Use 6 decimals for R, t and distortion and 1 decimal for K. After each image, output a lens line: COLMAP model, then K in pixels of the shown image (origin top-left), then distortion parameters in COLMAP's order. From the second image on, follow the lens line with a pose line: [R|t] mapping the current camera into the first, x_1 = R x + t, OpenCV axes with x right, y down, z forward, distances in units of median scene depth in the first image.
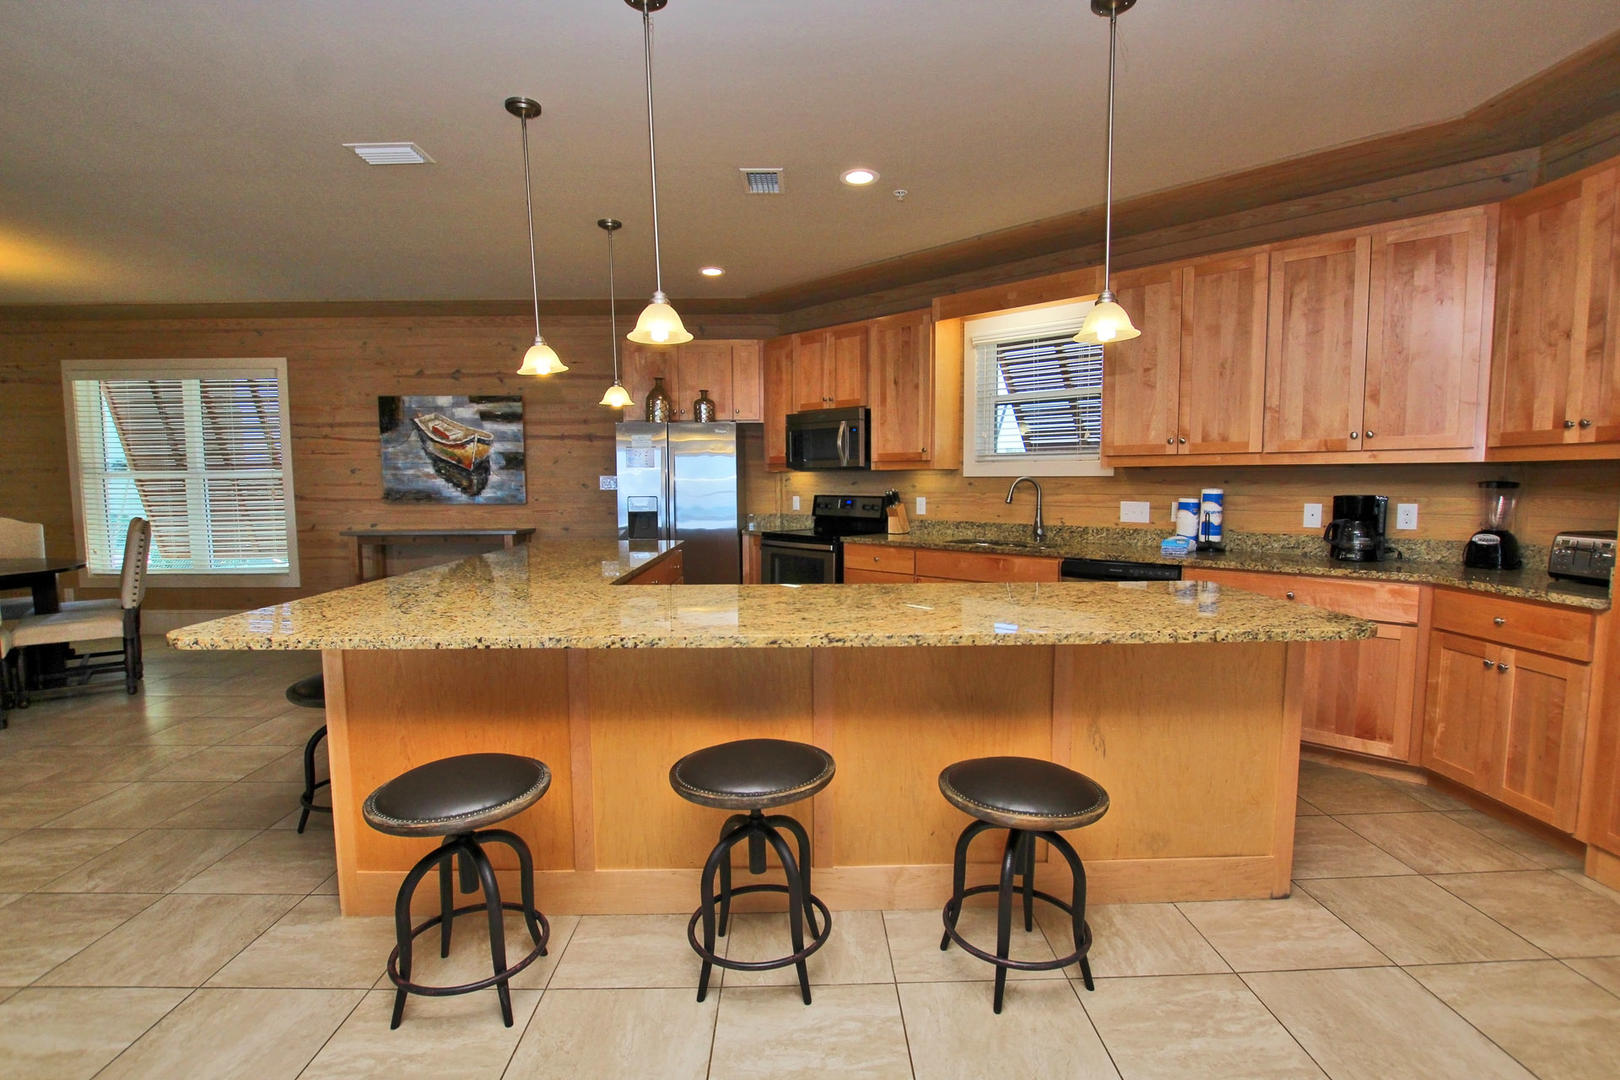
lens RADIAL K [[754.6, 0, 813.5], [0, 754.6, 545.5], [0, 0, 1]] dist [-0.029161, 0.002825]
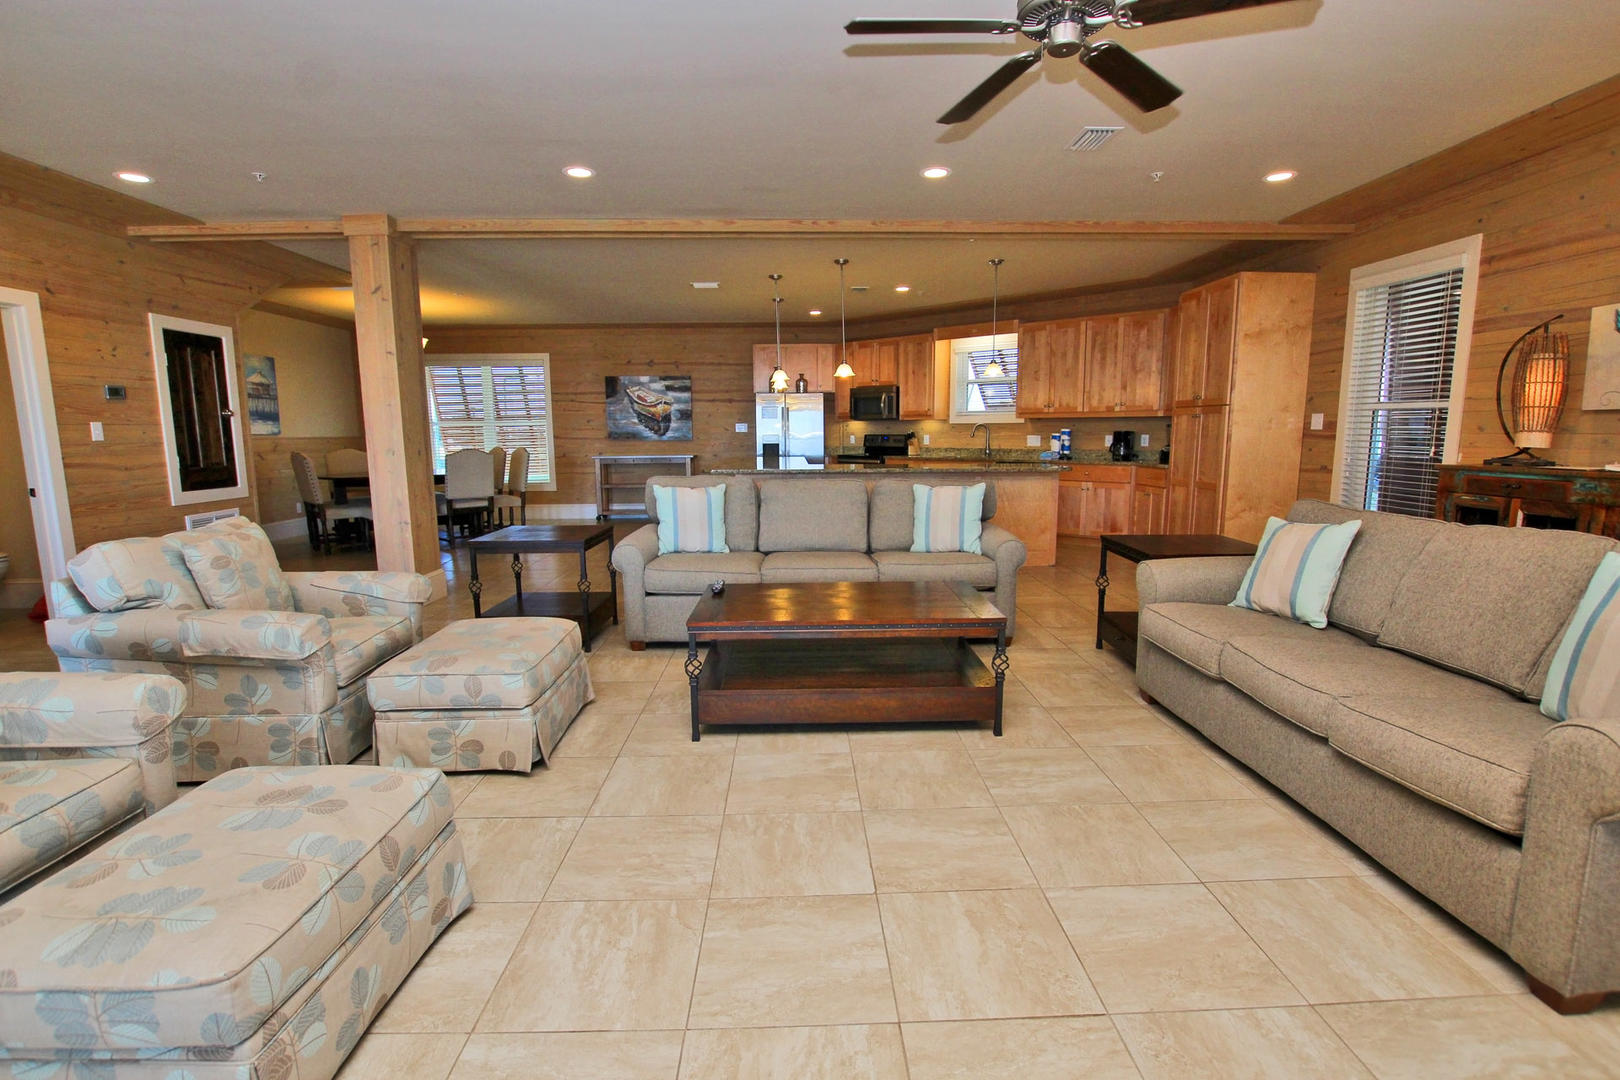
lens RADIAL K [[754.6, 0, 812.8], [0, 754.6, 542.3], [0, 0, 1]] dist [-0.029161, 0.002825]
pose [[0.999983, -0.003048, 0.004966, -0.141486], [0.002737, 0.998111, 0.061369, 0.081914], [-0.005144, -0.061354, 0.998103, -0.828658]]
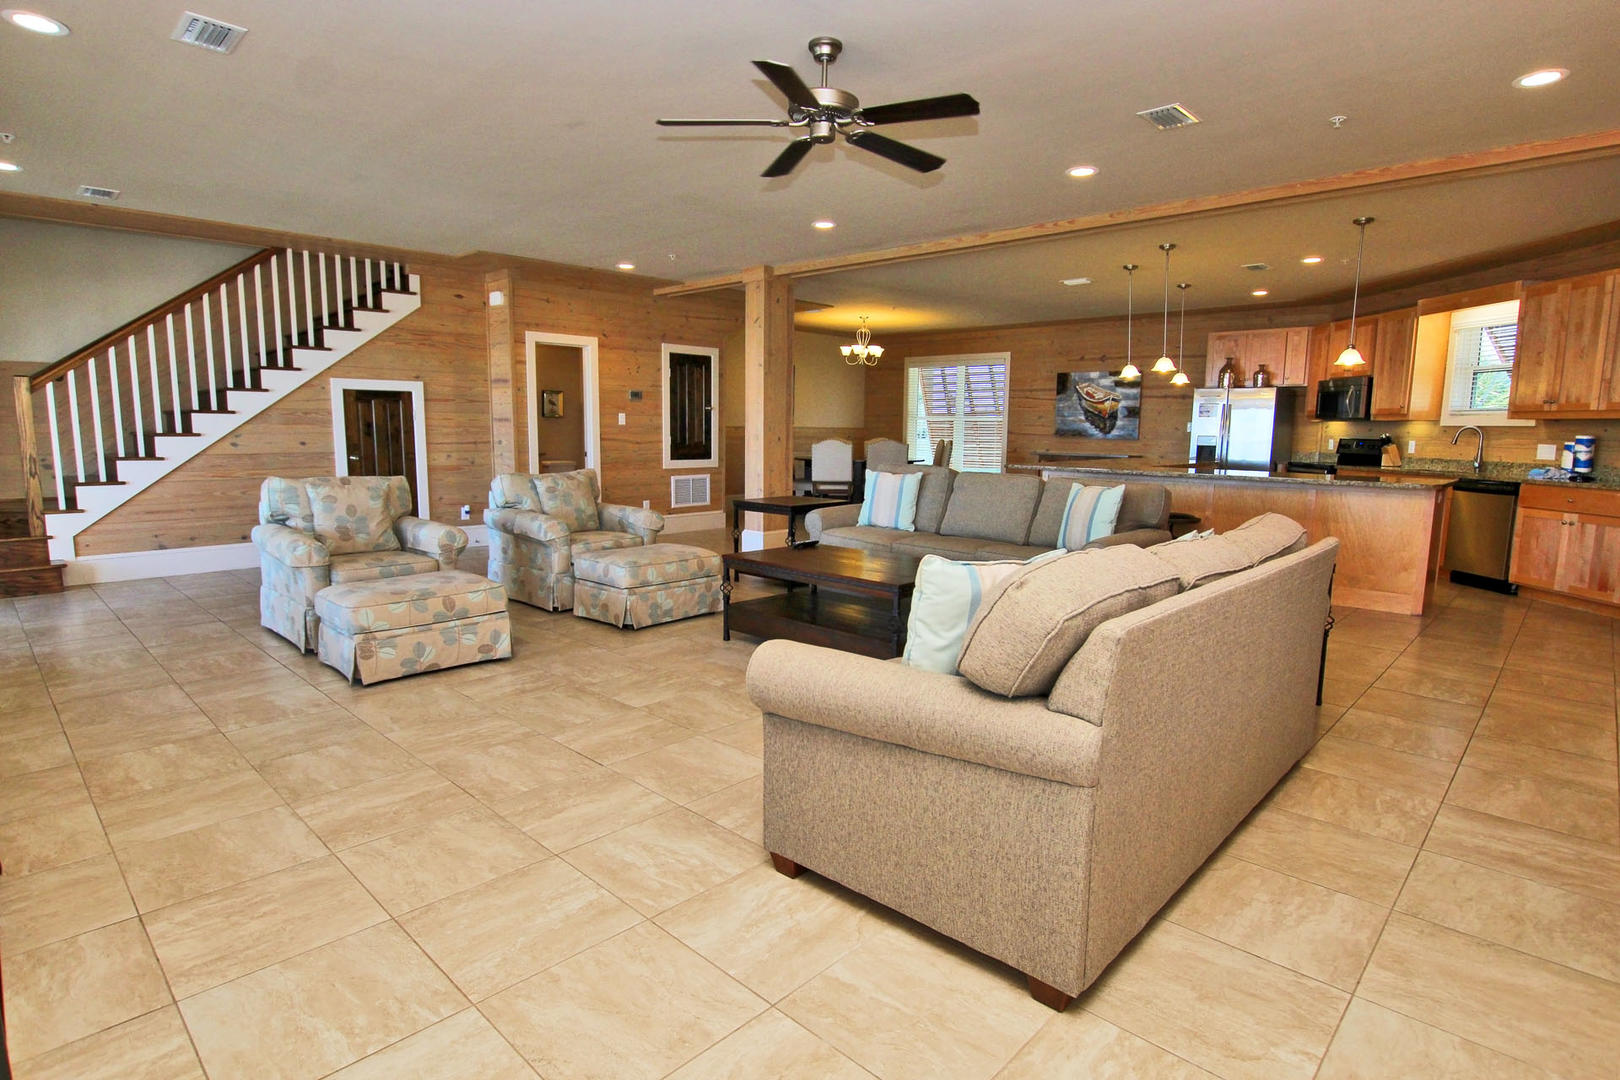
lens RADIAL K [[843.5, 0, 814.7], [0, 843.5, 541.7], [0, 0, 1]] dist [-0.021475, 0.003371]
pose [[0.710721, 0.107704, -0.695180, 0.445608], [-0.075294, 0.994180, 0.077052, 0.083958], [0.699433, -0.002420, 0.714694, -0.849481]]
